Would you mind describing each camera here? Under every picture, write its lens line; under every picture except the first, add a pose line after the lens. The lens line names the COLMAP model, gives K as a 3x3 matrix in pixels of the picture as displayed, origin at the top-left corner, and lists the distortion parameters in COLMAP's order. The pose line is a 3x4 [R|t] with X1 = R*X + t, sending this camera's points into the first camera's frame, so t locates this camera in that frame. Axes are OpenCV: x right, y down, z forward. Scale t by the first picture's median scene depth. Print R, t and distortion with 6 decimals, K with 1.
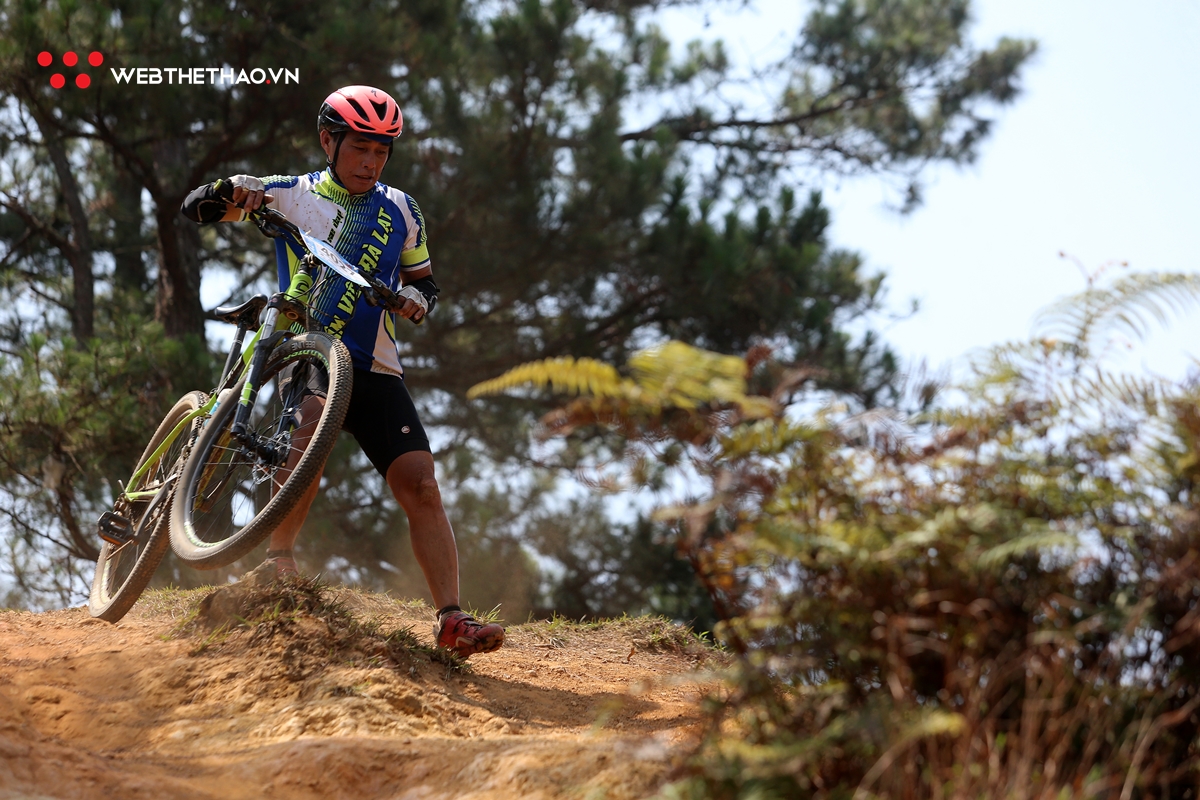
lens RADIAL K [[4767.7, 0, 600.0], [0, 4767.7, 400.0], [0, 0, 1]] dist [0.309644, 3.278801]
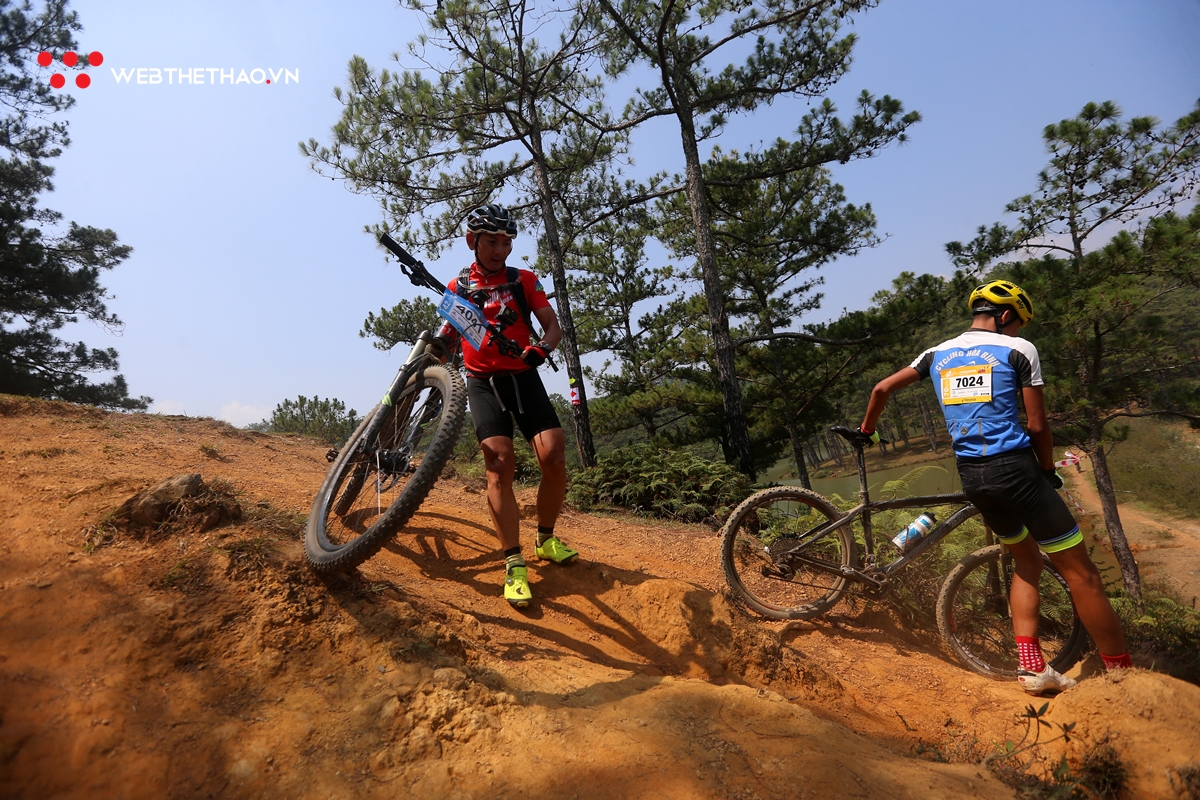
lens RADIAL K [[550.9, 0, 600.0], [0, 550.9, 400.0], [0, 0, 1]] dist [0.000139, -0.000196]
pose [[0.641735, 0.042044, 0.765773, -0.038137], [-0.121139, 0.991519, 0.047079, -0.002362], [-0.757299, -0.122977, 0.641385, 0.273190]]
